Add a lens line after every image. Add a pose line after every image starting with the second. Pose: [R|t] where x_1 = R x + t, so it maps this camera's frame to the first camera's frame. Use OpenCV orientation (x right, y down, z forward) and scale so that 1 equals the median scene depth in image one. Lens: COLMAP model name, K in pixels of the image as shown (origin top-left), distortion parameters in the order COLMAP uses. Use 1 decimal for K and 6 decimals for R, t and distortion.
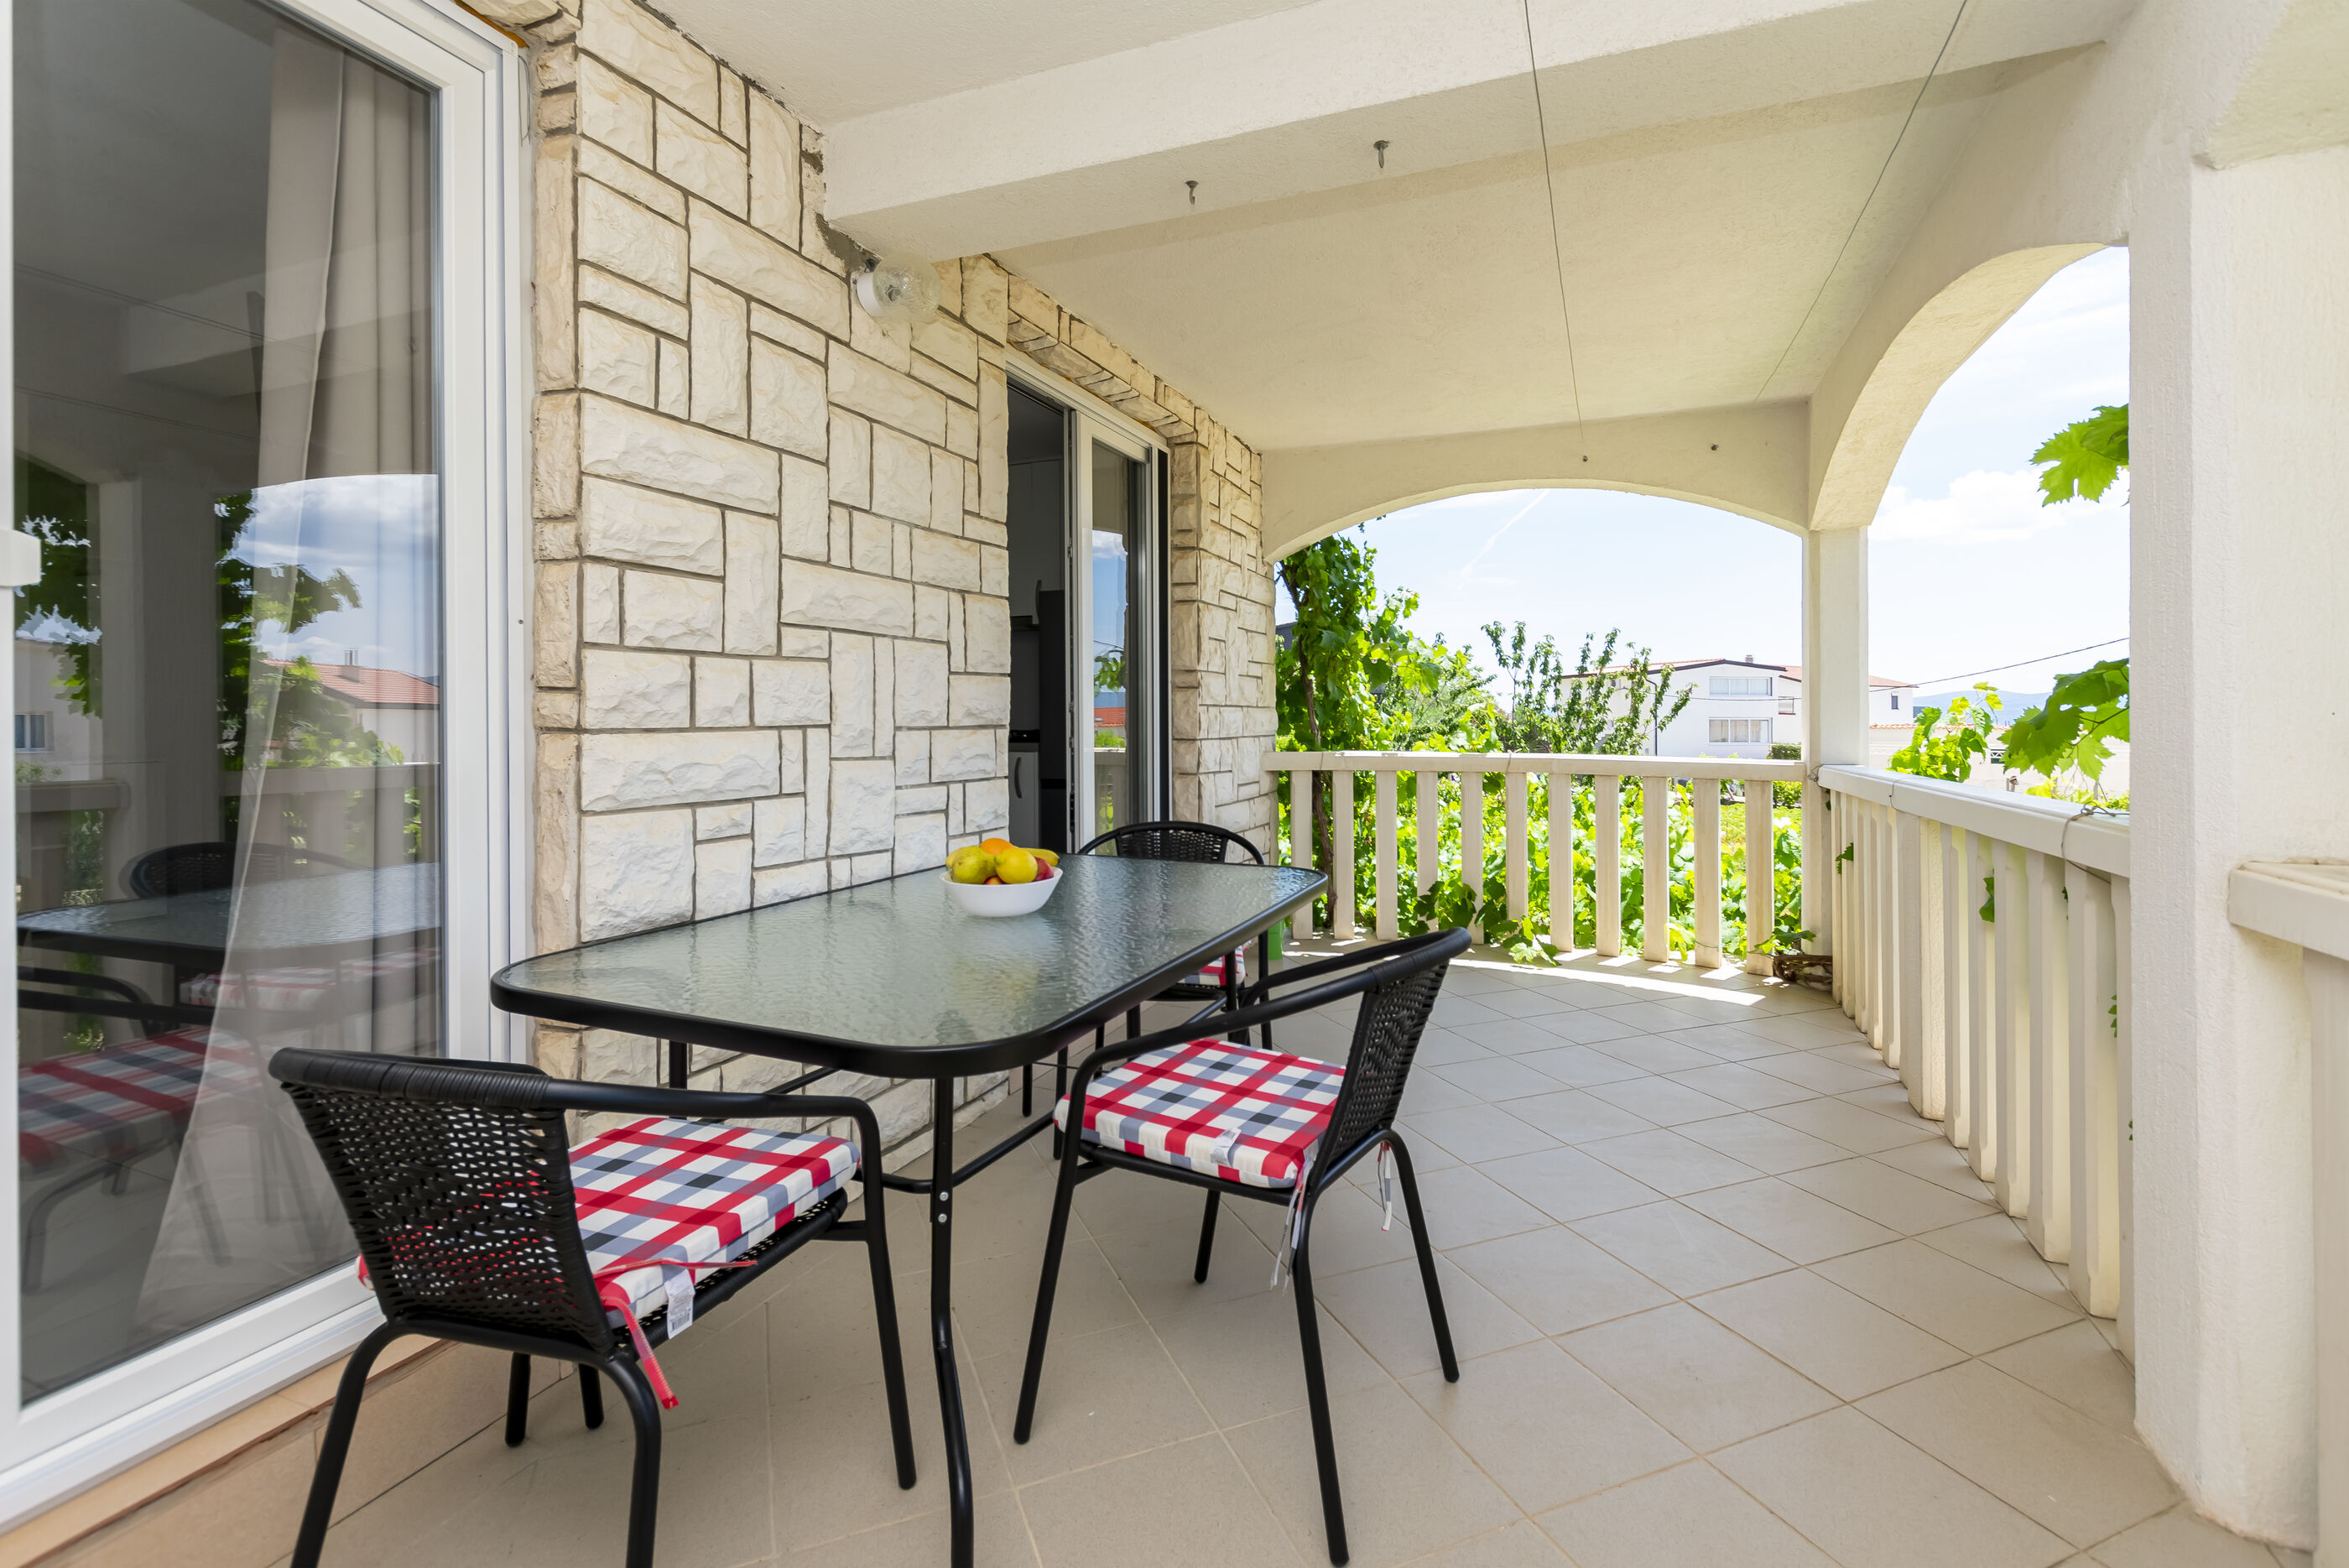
lens RADIAL K [[1024.9, 0, 1200.1], [0, 1024.9, 712.8], [0, 0, 1]] dist [0.003198, 0.000610]
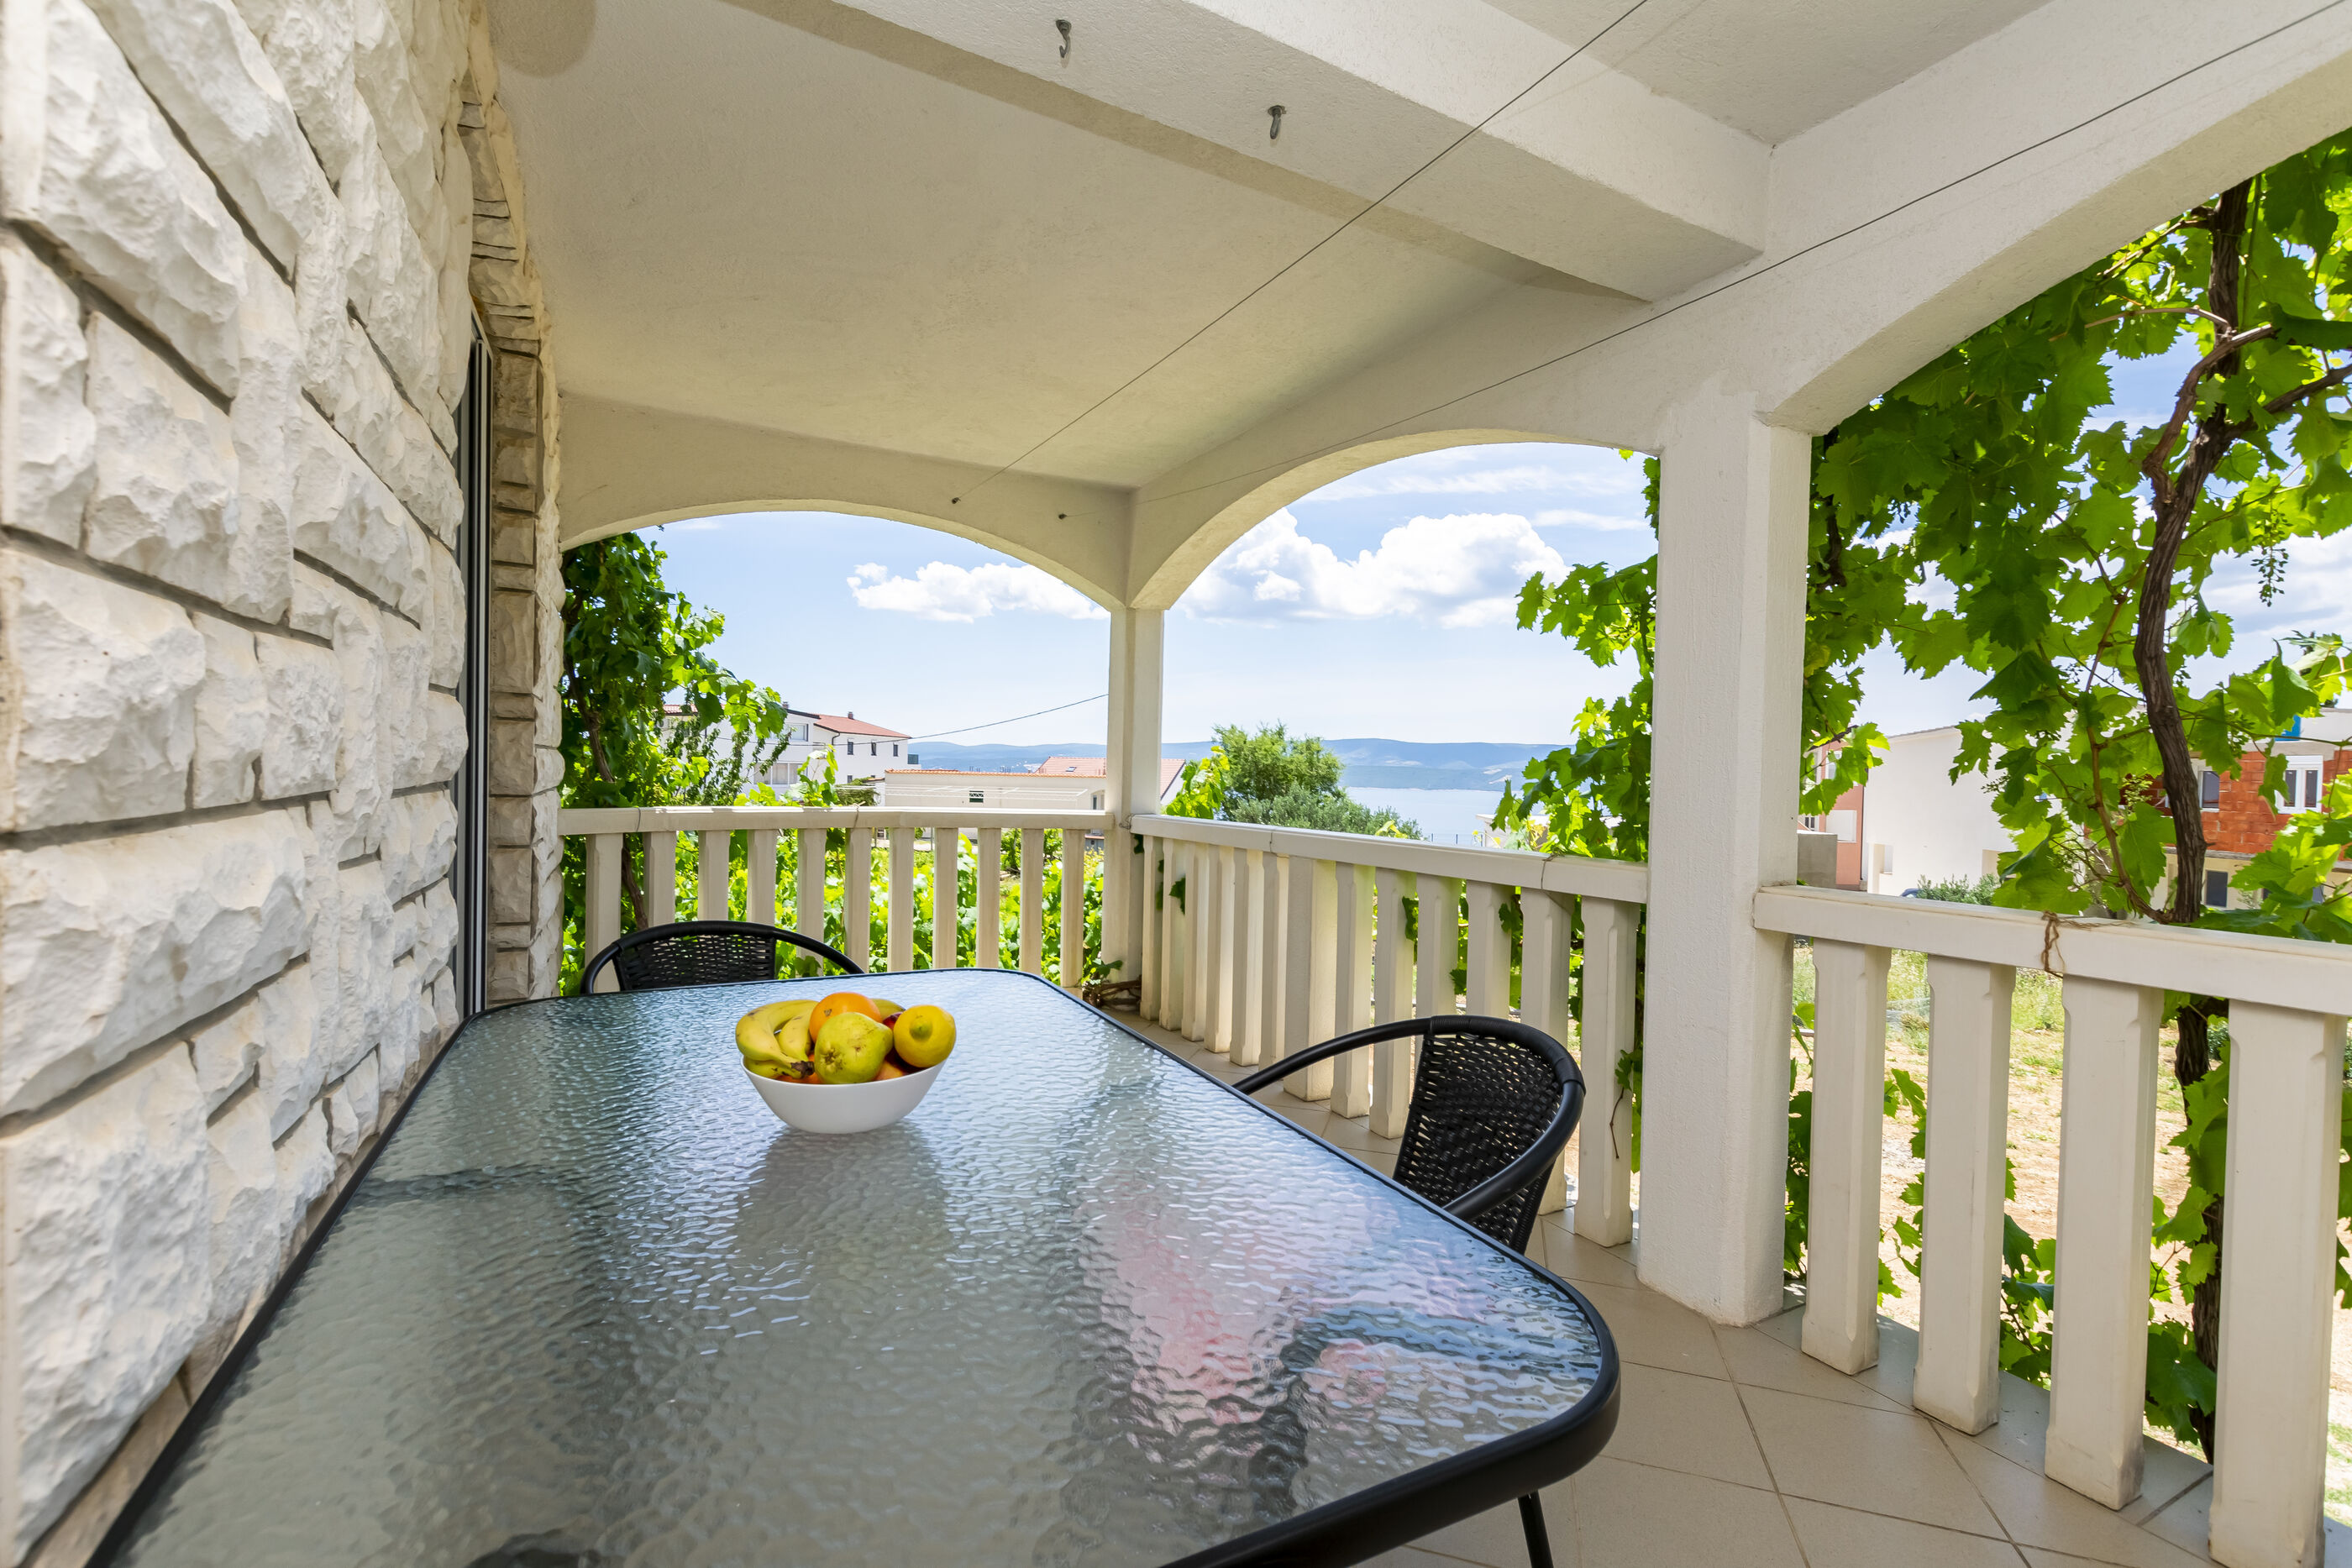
lens RADIAL K [[1026.1, 0, 1175.6], [0, 1026.1, 780.8], [0, 0, 1]] dist [0.003198, 0.000610]
pose [[0.651890, 0.005232, 0.758295, -0.227050], [-0.024966, 0.999582, 0.014565, -0.004652], [-0.757902, -0.028426, 0.651749, 0.217756]]
